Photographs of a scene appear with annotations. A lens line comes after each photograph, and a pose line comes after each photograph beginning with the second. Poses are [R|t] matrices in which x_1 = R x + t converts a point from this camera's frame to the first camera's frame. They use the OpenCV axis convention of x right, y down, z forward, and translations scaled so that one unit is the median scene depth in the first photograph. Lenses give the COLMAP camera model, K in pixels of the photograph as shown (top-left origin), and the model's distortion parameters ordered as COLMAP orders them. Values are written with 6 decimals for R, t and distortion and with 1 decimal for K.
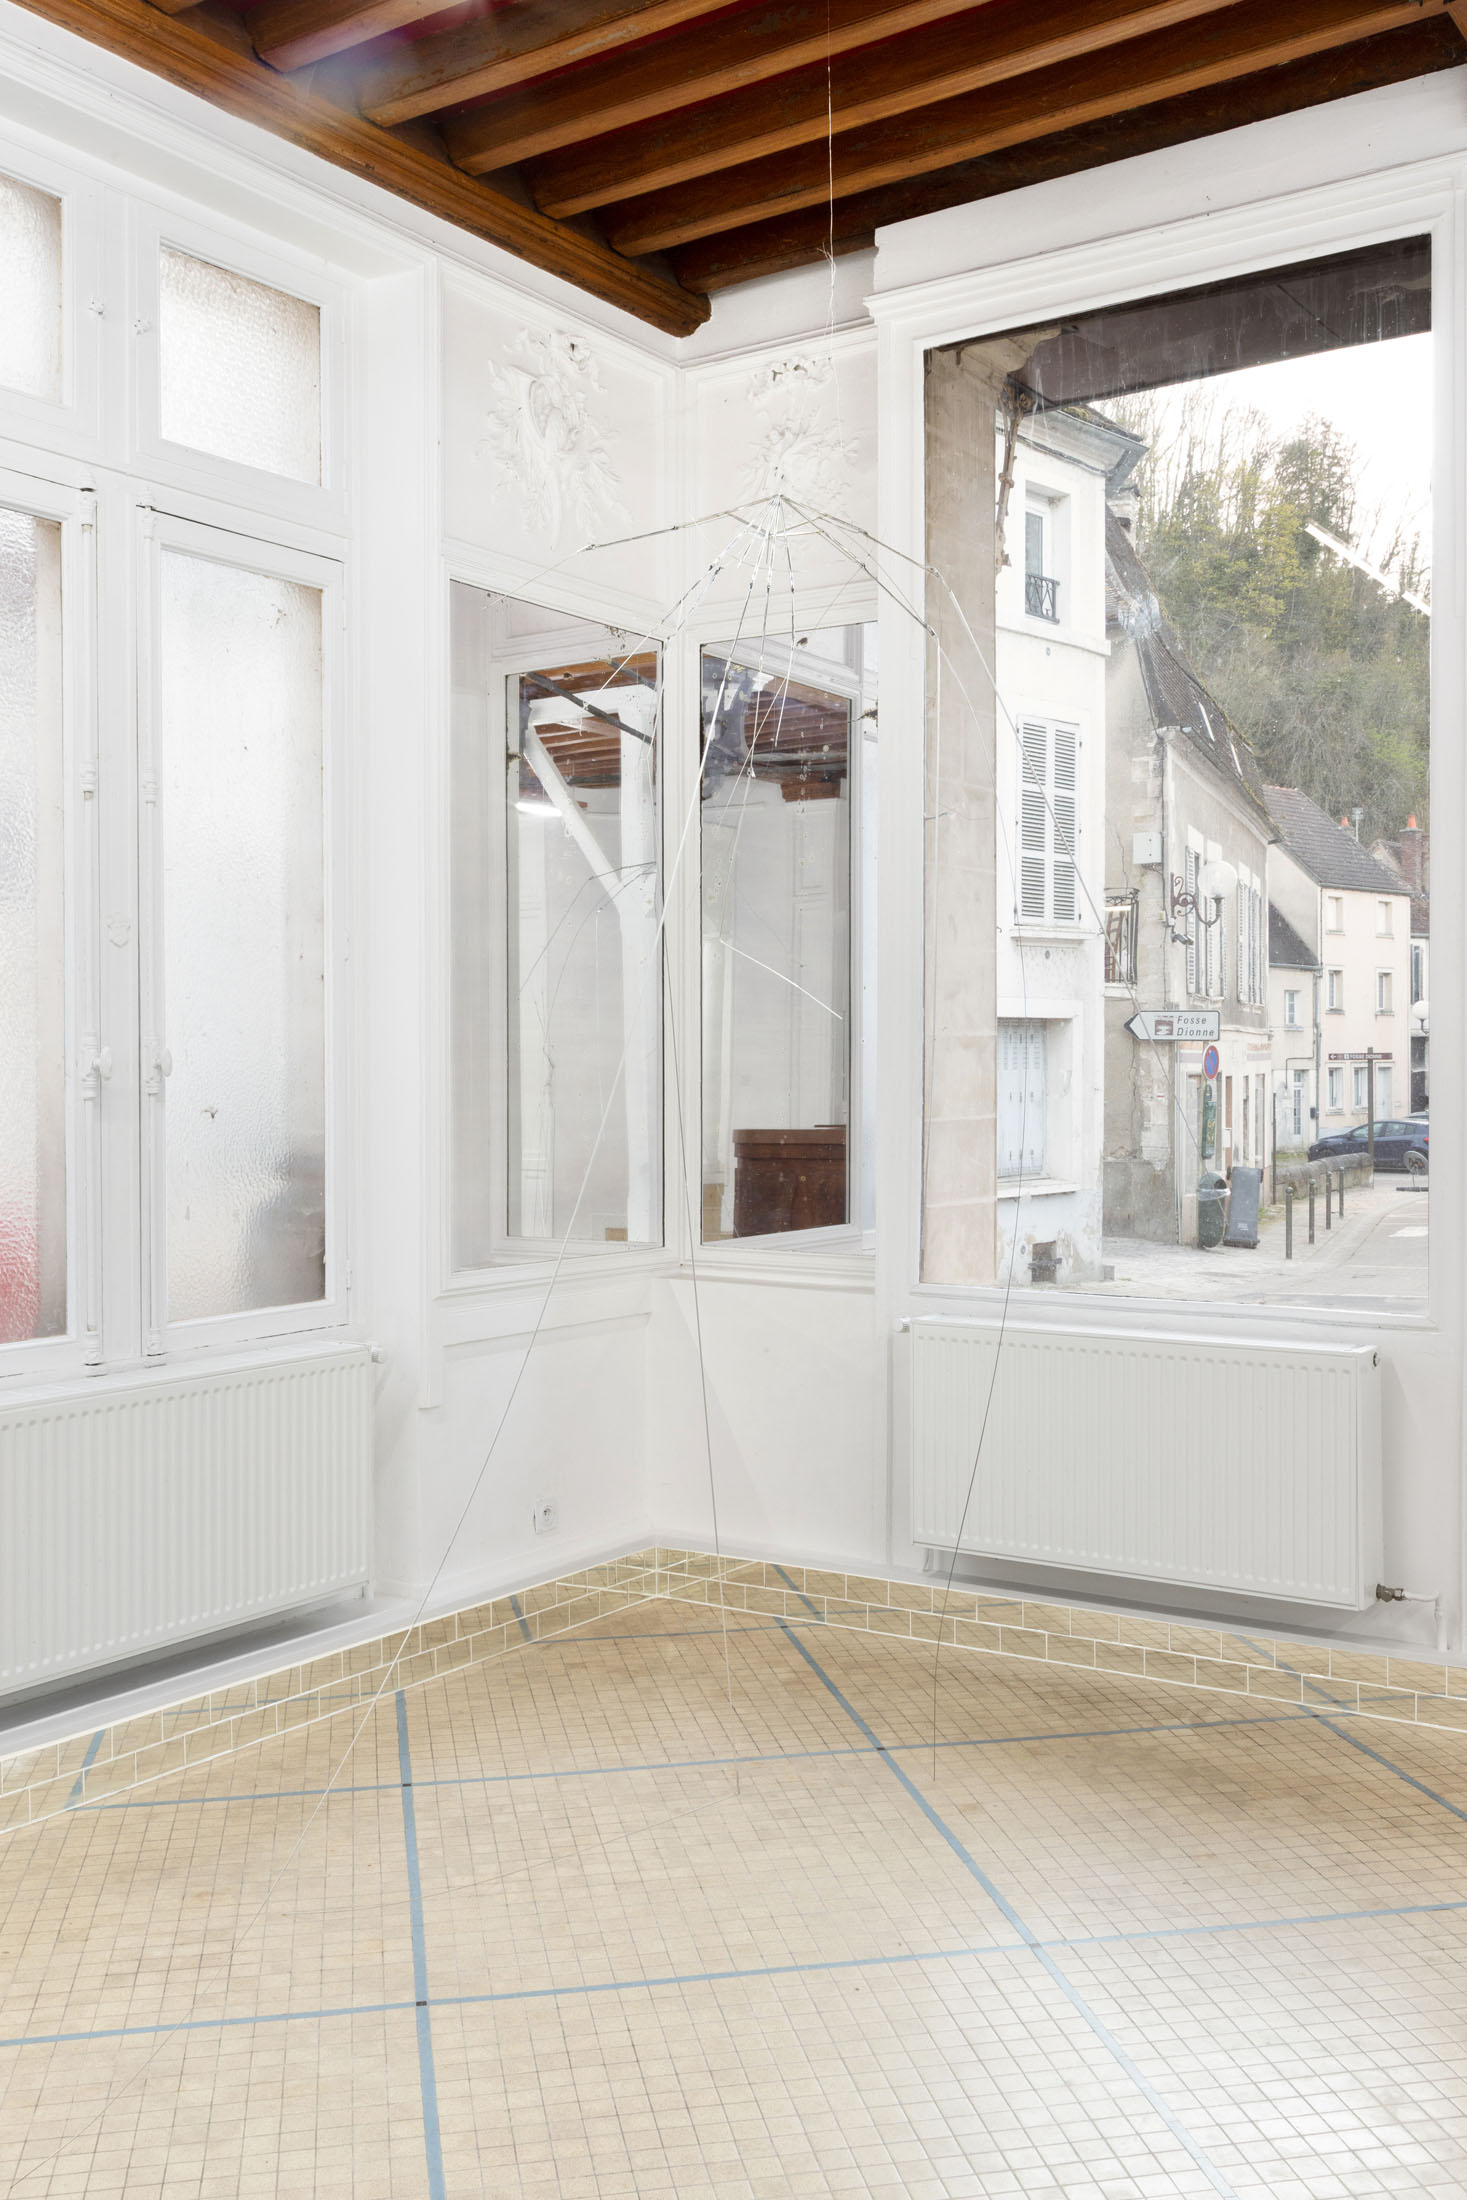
lens RADIAL K [[2089.9, 0, 733.5], [0, 2089.9, 1100.0], [0, 0, 1]] dist [-0.002375, -0.029646]
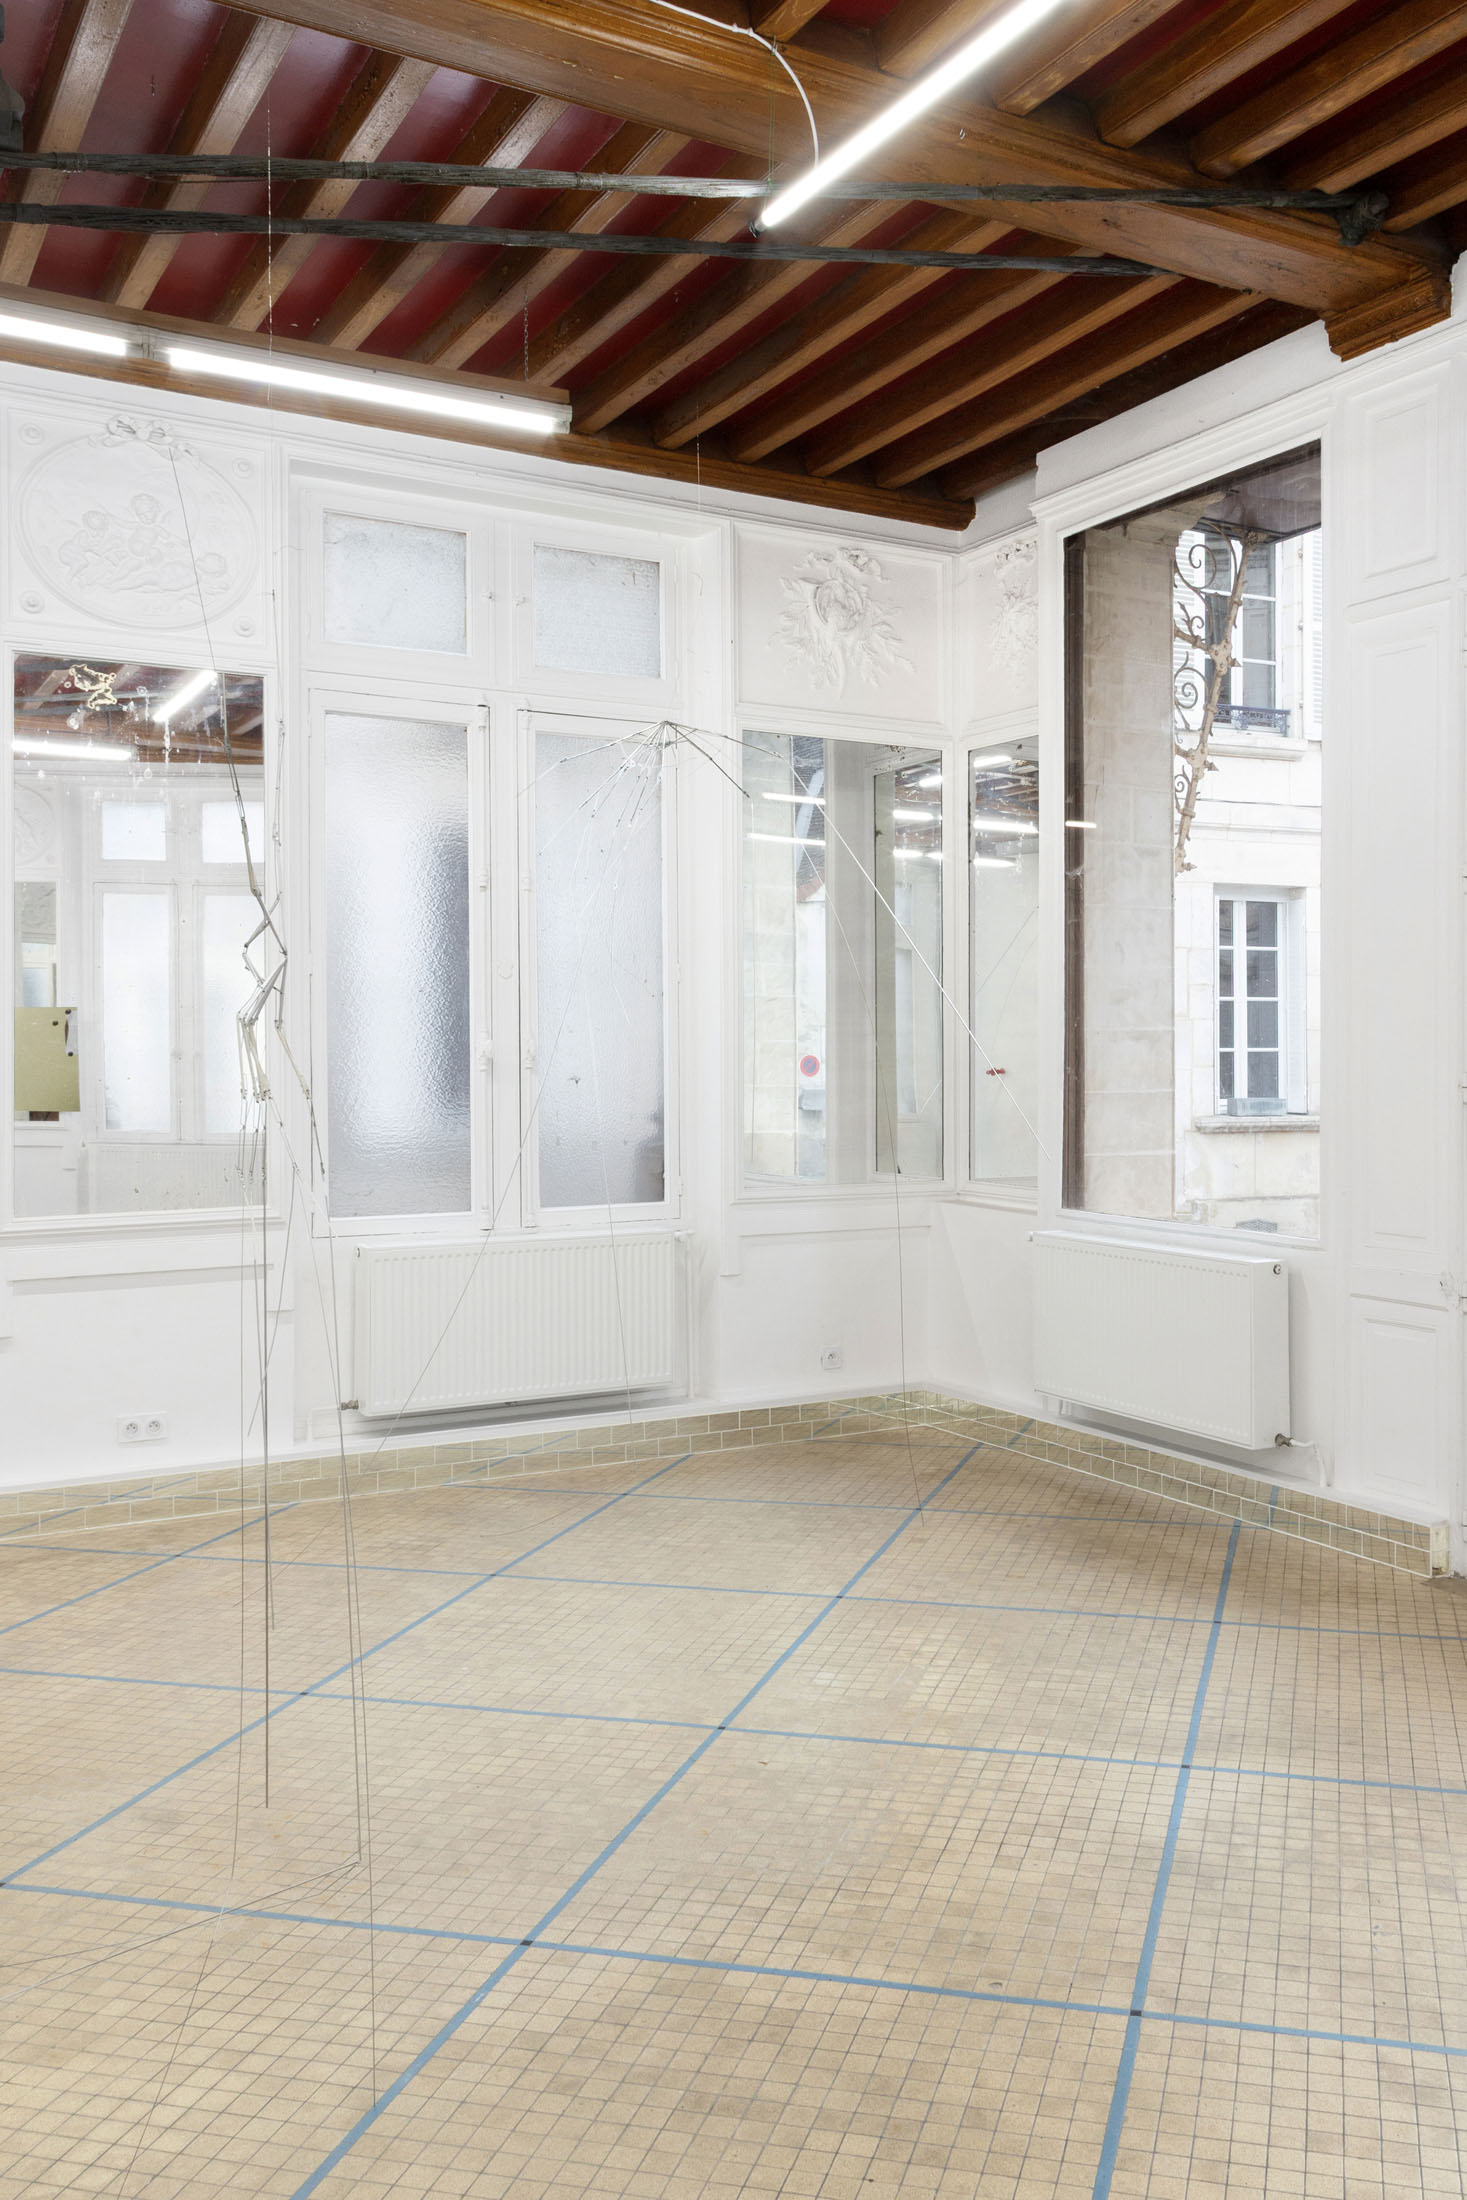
lens RADIAL K [[1806.5, 0, 733.5], [0, 1806.5, 1100.0], [0, 0, 1]] dist [0.000580, 0.001365]
pose [[0.905749, 0.015379, -0.423535, 0.412446], [-0.009646, 0.999831, 0.015678, -0.001797], [0.423705, -0.010115, 0.905744, -0.190317]]
